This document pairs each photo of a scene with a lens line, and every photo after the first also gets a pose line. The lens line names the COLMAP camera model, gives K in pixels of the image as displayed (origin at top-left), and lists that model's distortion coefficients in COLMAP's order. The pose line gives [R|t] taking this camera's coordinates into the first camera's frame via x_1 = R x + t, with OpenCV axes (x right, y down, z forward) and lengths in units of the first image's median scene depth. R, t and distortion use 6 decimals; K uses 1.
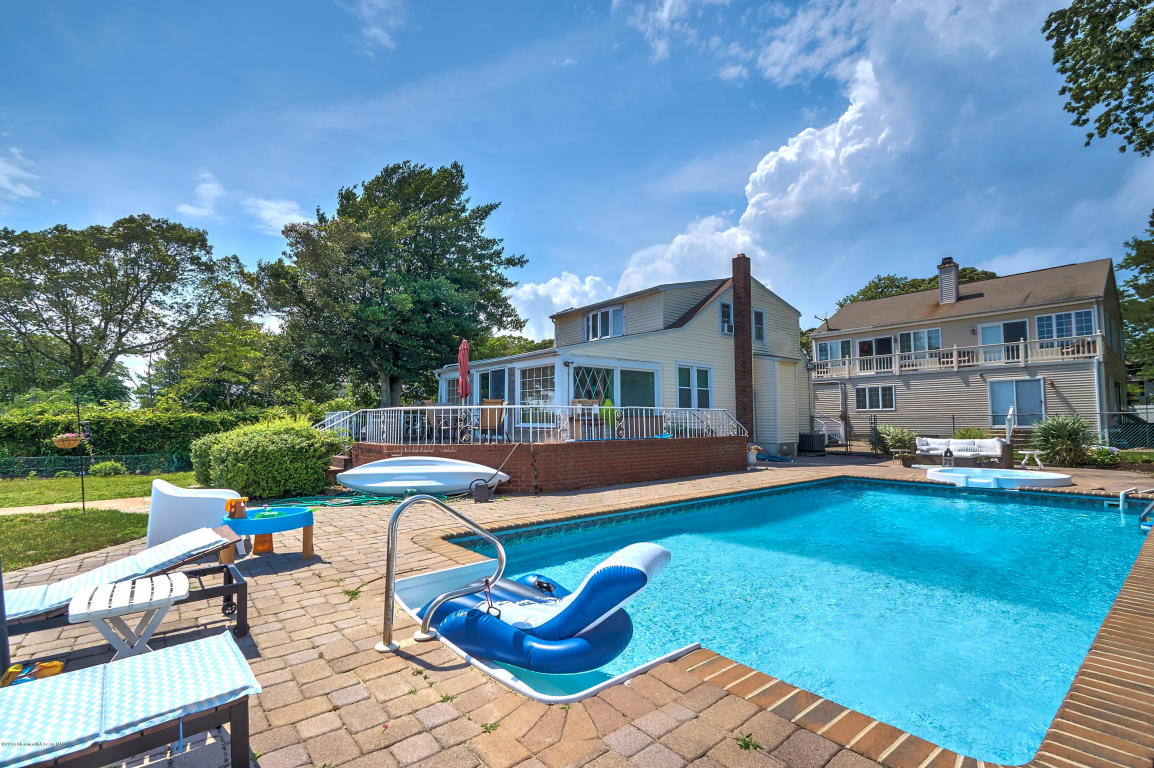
lens RADIAL K [[515.3, 0, 579.6], [0, 515.3, 388.7], [0, 0, 1]] dist [0.007806, -0.000123]
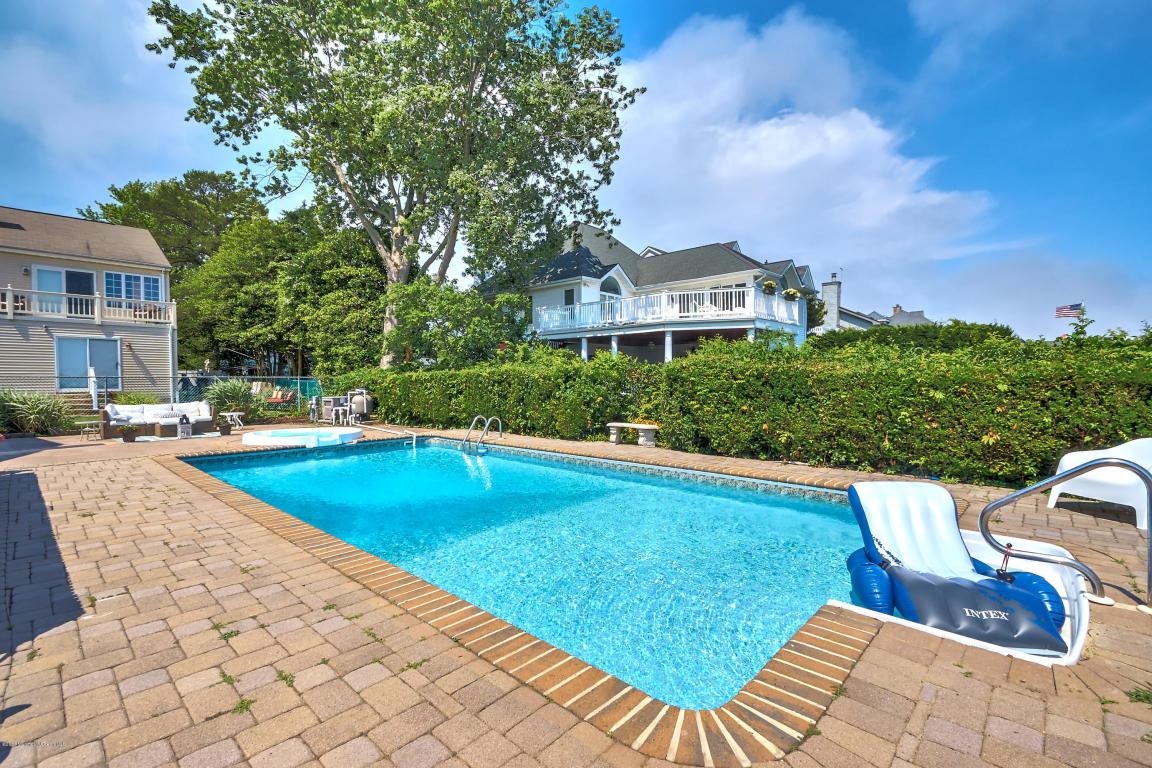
lens RADIAL K [[514.4, 0, 578.6], [0, 514.4, 388.6], [0, 0, 1]] dist [0.007806, -0.000123]
pose [[-0.140326, -0.011198, 0.990042, -0.174617], [-0.063315, 0.997991, 0.002314, 0.015808], [-0.988079, -0.062360, -0.140753, 0.291706]]
